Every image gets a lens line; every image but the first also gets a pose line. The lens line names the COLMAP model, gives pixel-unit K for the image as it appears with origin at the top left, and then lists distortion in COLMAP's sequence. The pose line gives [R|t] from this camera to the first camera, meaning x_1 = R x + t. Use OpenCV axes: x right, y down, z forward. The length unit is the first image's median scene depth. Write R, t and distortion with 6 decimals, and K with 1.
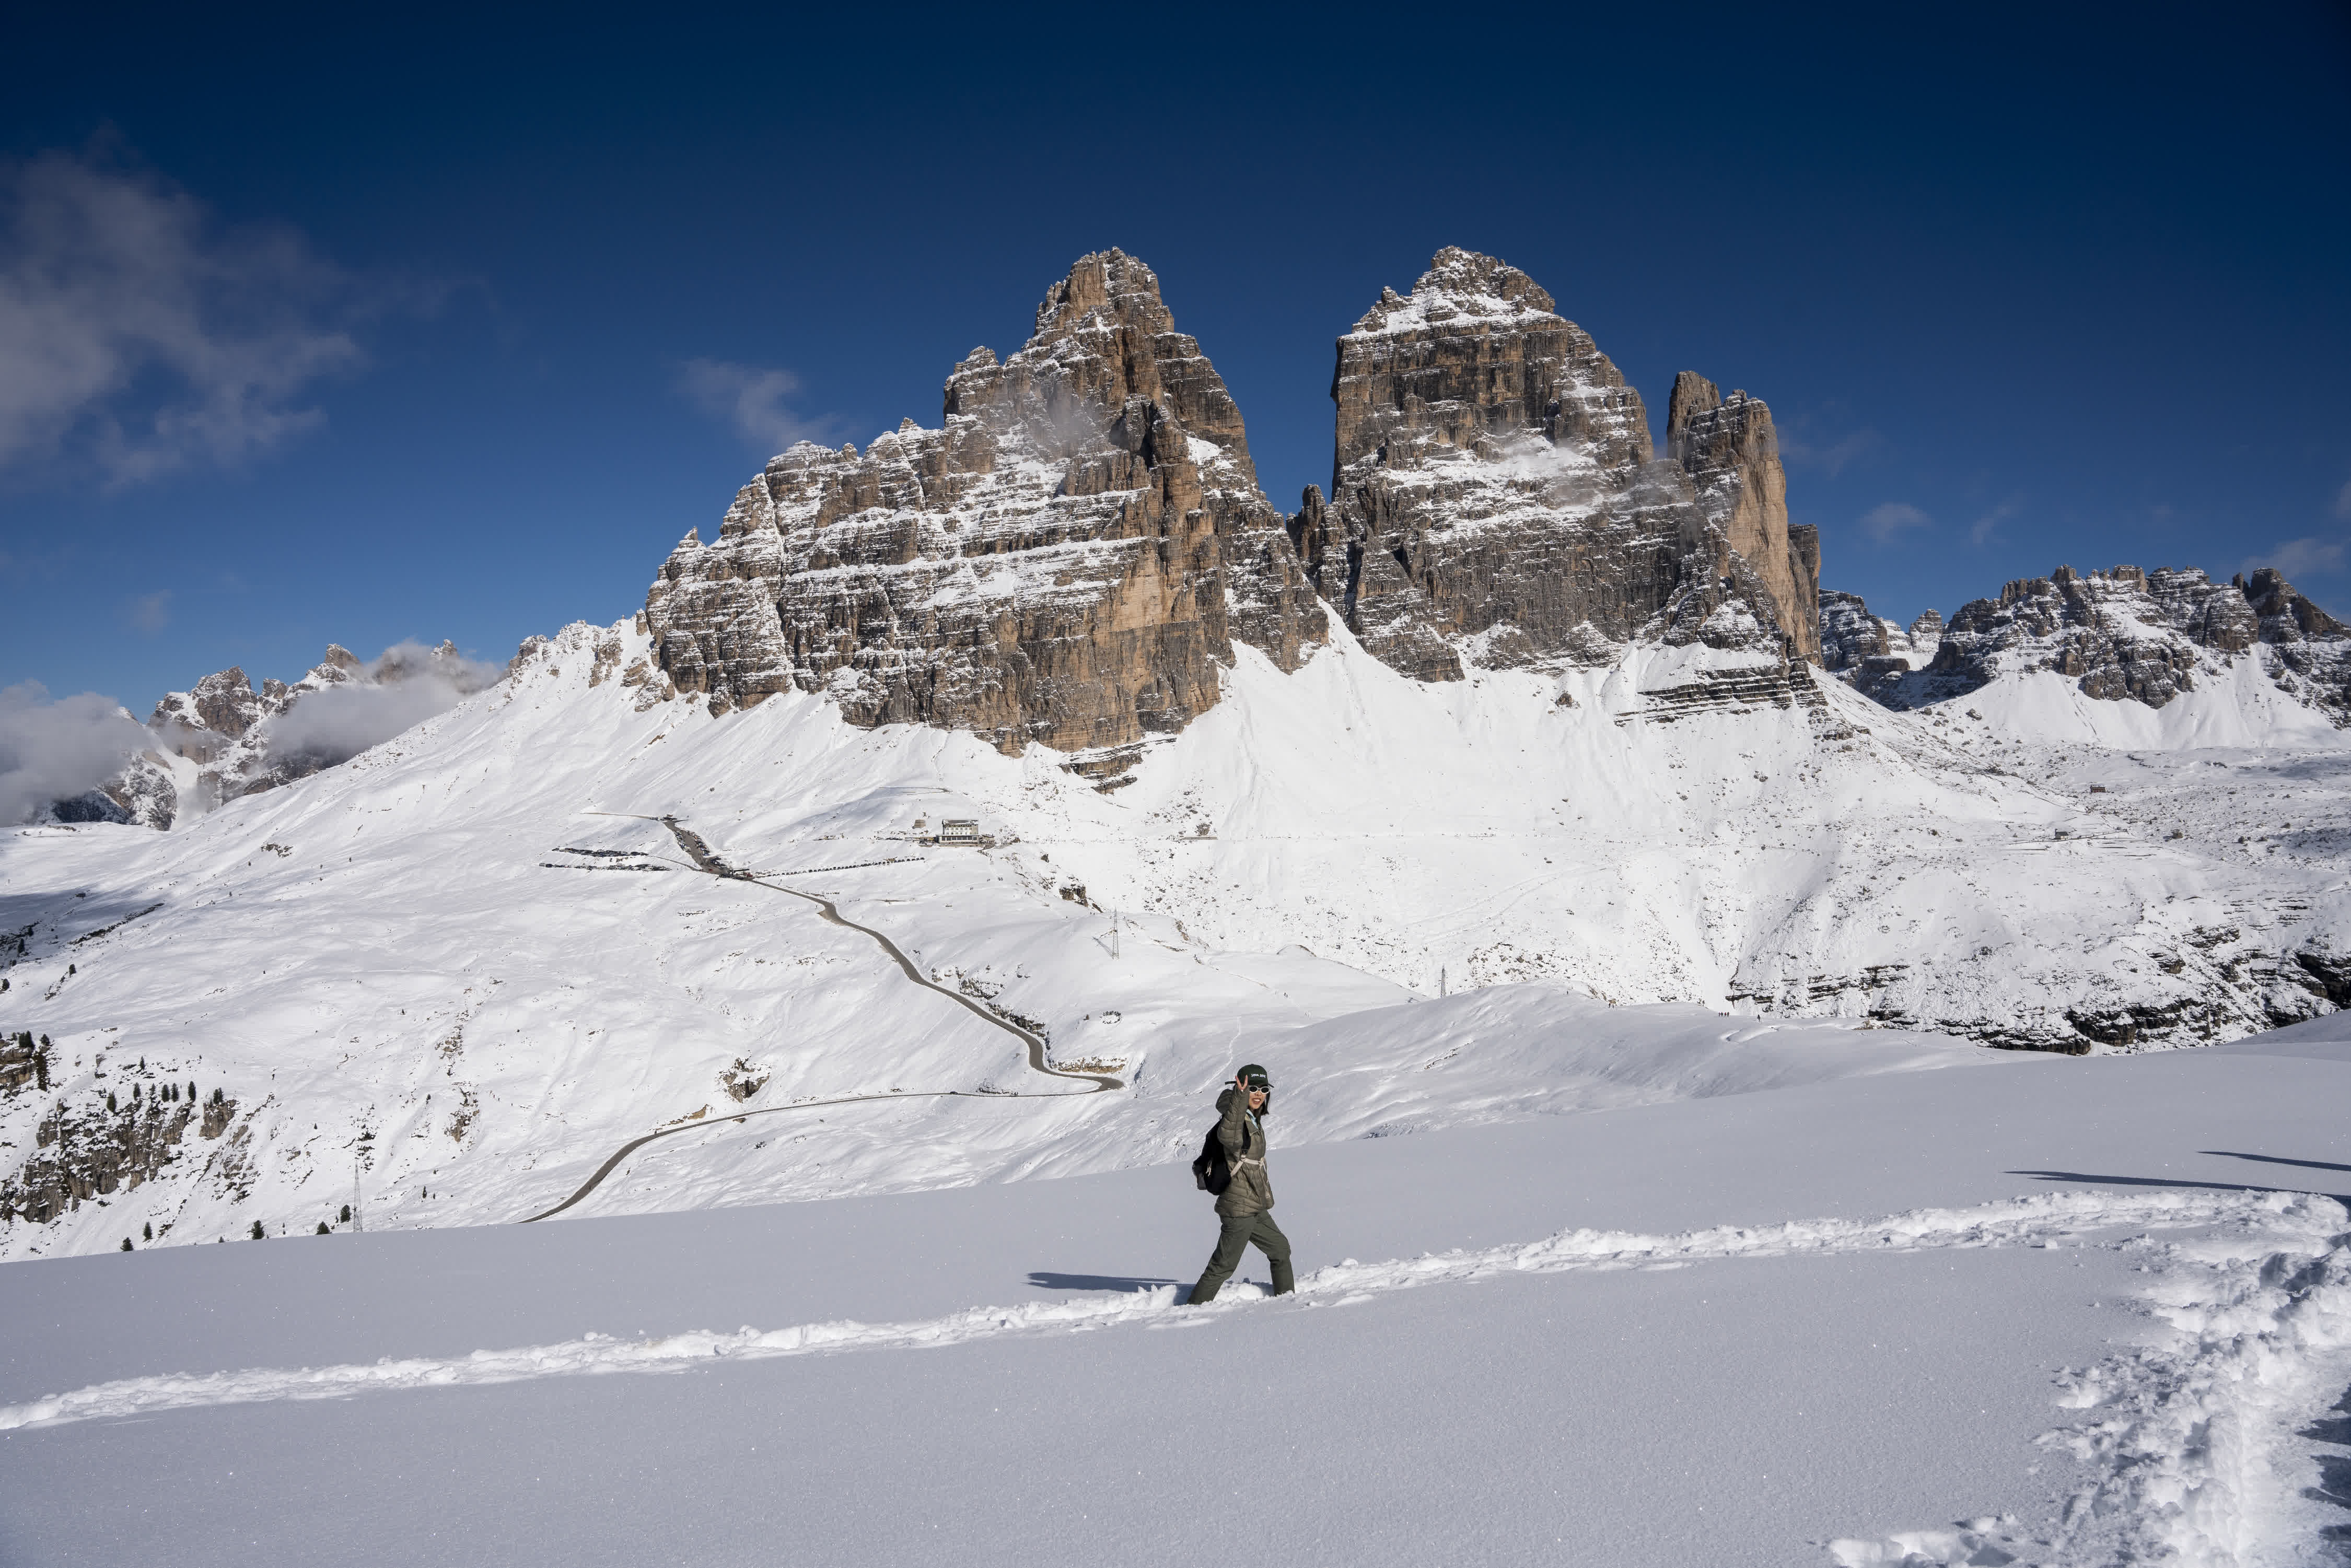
lens RADIAL K [[3654.1, 0, 1175.5], [0, 3654.1, 784.0], [0, 0, 1]] dist [0.138166, 0.464033]
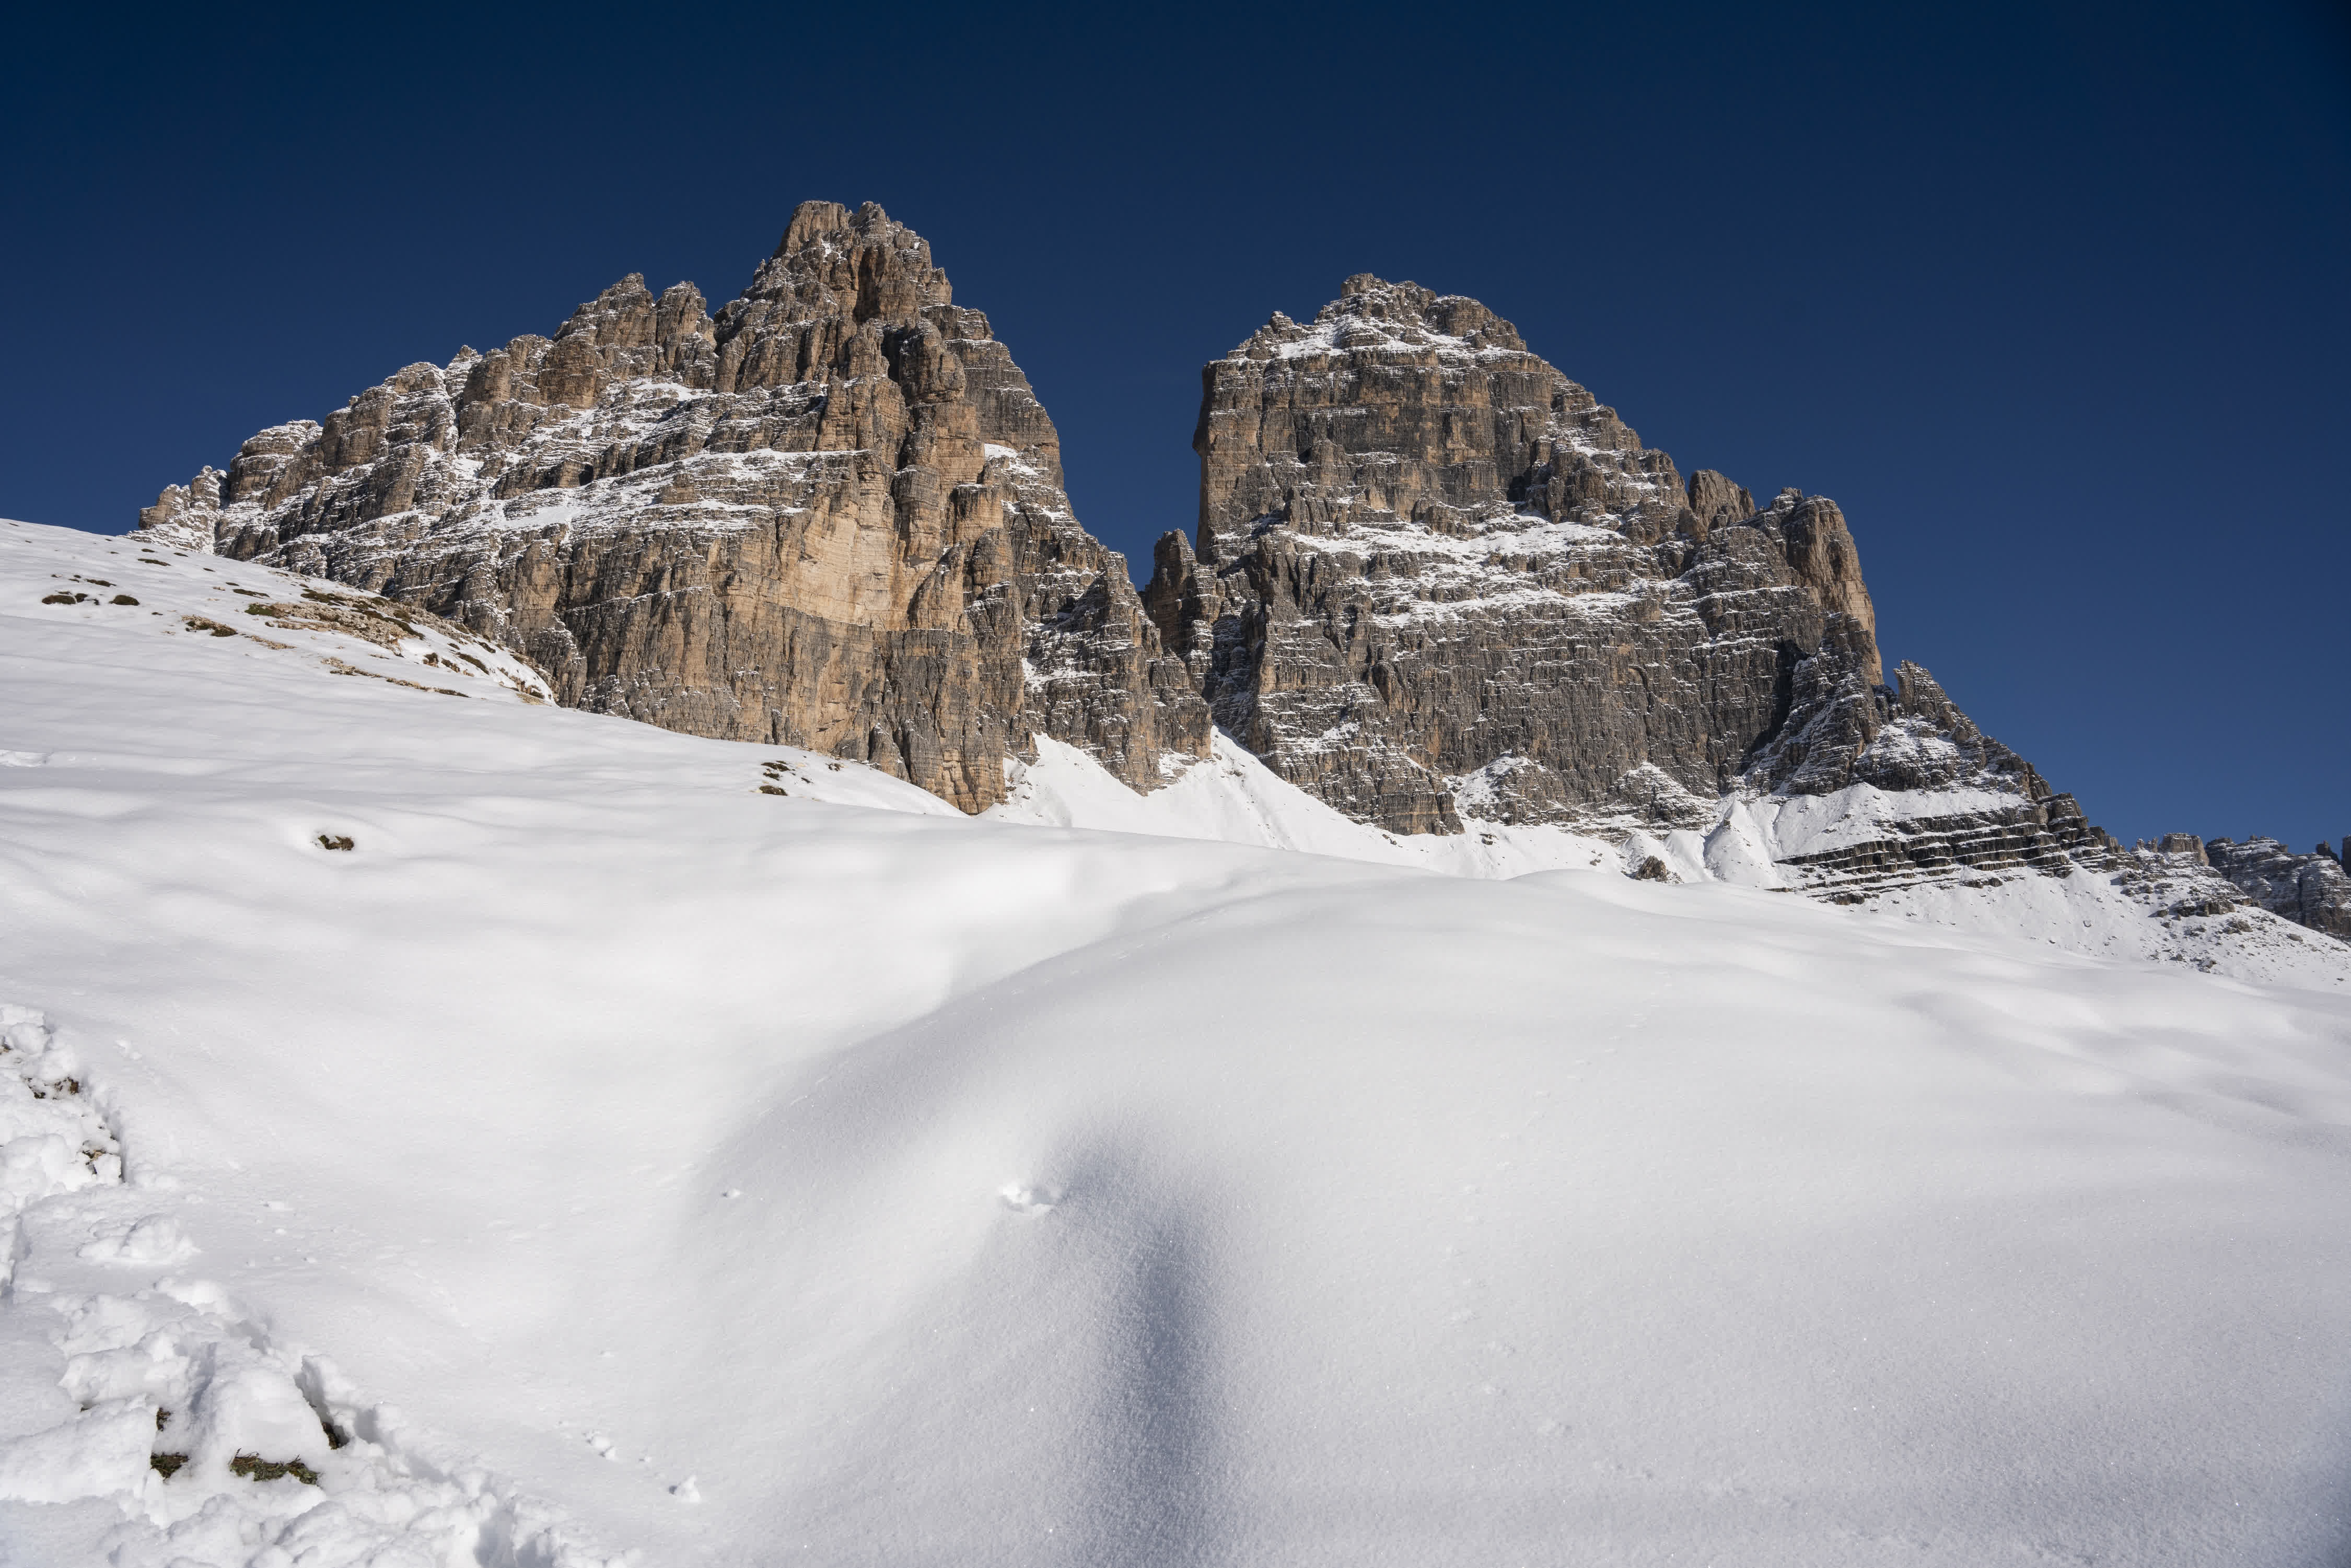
lens RADIAL K [[1711.0, 0, 1217.9], [0, 1711.0, 783.6], [0, 0, 1]] dist [-0.149340, 0.147009]
pose [[0.988048, 0.049324, 0.146039, 0.006757], [-0.003150, 0.953686, -0.300787, 0.039038], [-0.154112, 0.296732, 0.942444, 0.758576]]
